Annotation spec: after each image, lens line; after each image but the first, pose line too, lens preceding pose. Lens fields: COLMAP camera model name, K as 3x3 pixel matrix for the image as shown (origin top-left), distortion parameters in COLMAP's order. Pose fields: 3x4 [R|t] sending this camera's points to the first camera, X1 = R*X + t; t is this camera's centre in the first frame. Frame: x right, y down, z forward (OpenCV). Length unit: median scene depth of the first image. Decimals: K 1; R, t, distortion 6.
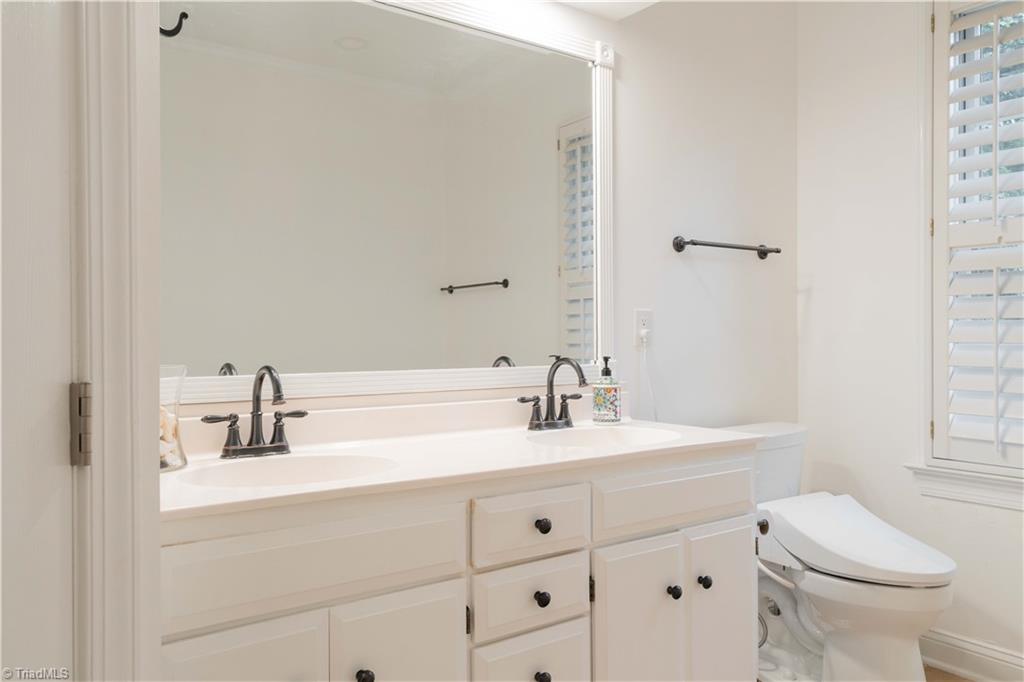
lens RADIAL K [[786.5, 0, 527.5], [0, 786.5, 337.6], [0, 0, 1]] dist [0.009024, 0.004898]
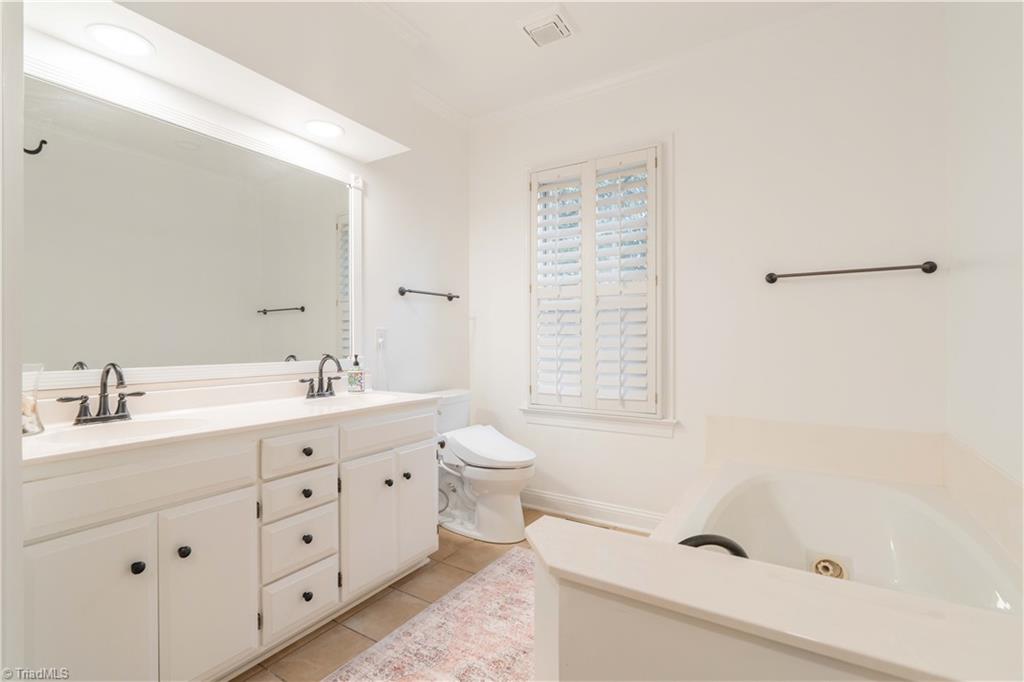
lens RADIAL K [[465.5, 0, 512.0], [0, 465.5, 341.0], [0, 0, 1]] dist [0.001534, 0.000457]
pose [[0.928519, 0.001885, 0.371279, 0.038924], [-0.000804, 0.999995, -0.003065, -0.003675], [-0.371283, 0.002547, 0.928516, -0.093613]]
